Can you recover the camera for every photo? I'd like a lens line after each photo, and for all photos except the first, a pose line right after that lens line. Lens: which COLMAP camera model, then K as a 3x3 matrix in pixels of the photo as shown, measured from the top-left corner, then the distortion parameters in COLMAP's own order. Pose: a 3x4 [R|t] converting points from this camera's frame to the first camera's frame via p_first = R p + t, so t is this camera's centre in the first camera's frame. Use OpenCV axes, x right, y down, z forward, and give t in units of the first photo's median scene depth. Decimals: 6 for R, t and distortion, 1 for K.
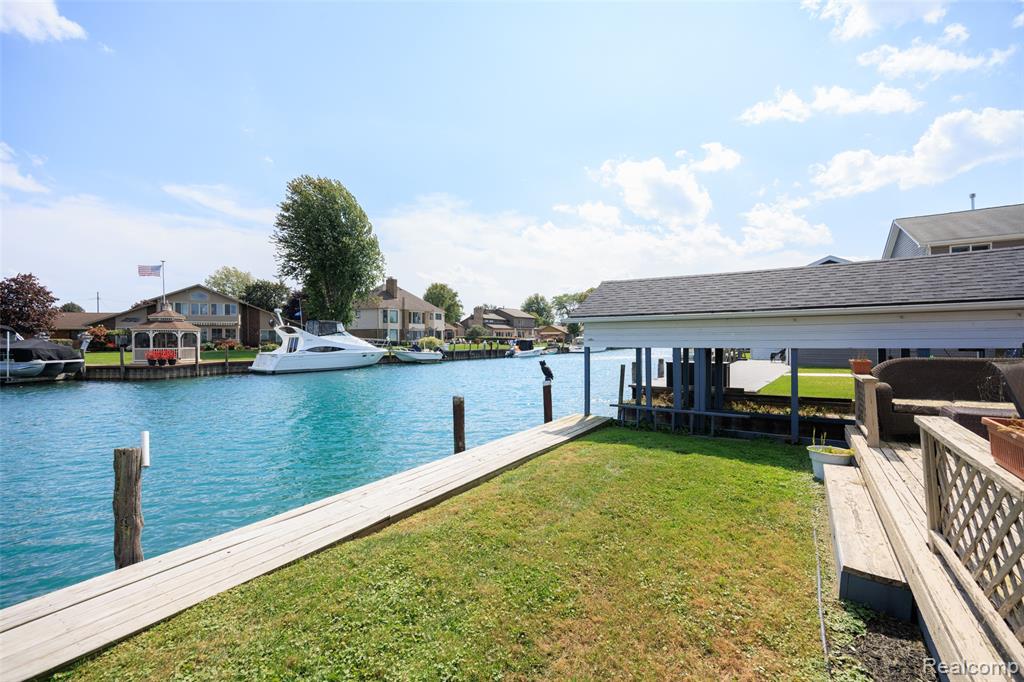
lens RADIAL K [[435.2, 0, 512.0], [0, 435.2, 341.0], [0, 0, 1]] dist [-0.007065, 0.000217]
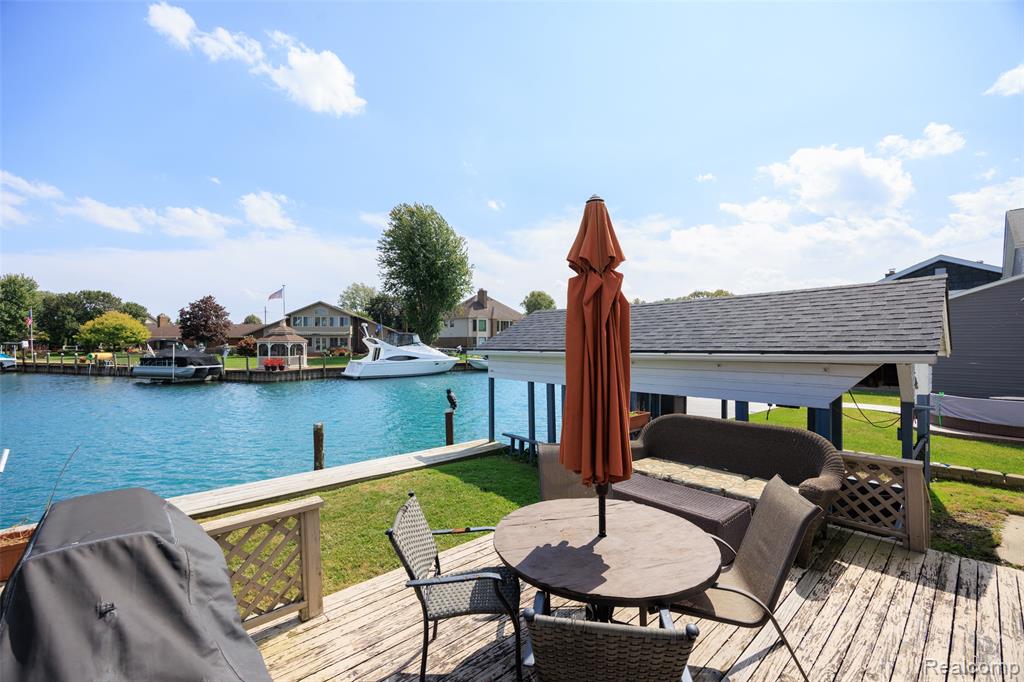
lens RADIAL K [[425.0, 0, 512.0], [0, 425.0, 341.0], [0, 0, 1]] dist [-0.015054, -0.000169]
pose [[0.966297, 0.002748, -0.257416, 0.145950], [-0.004809, 0.999961, -0.007379, -0.020667], [0.257386, 0.008368, 0.966272, -0.000269]]
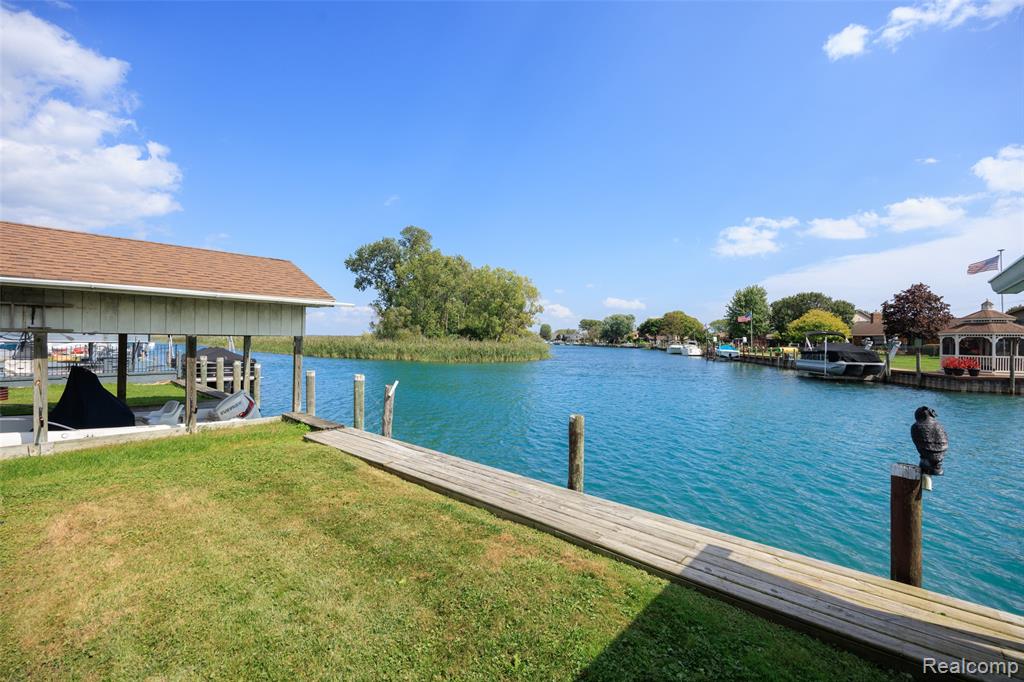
lens RADIAL K [[435.2, 0, 512.0], [0, 435.2, 341.0], [0, 0, 1]] dist [-0.007065, 0.000217]
pose [[-0.129003, 0.005276, -0.991630, 0.135519], [-0.018160, 0.999806, 0.007682, -0.002378], [0.991478, 0.018999, -0.128882, 0.202304]]
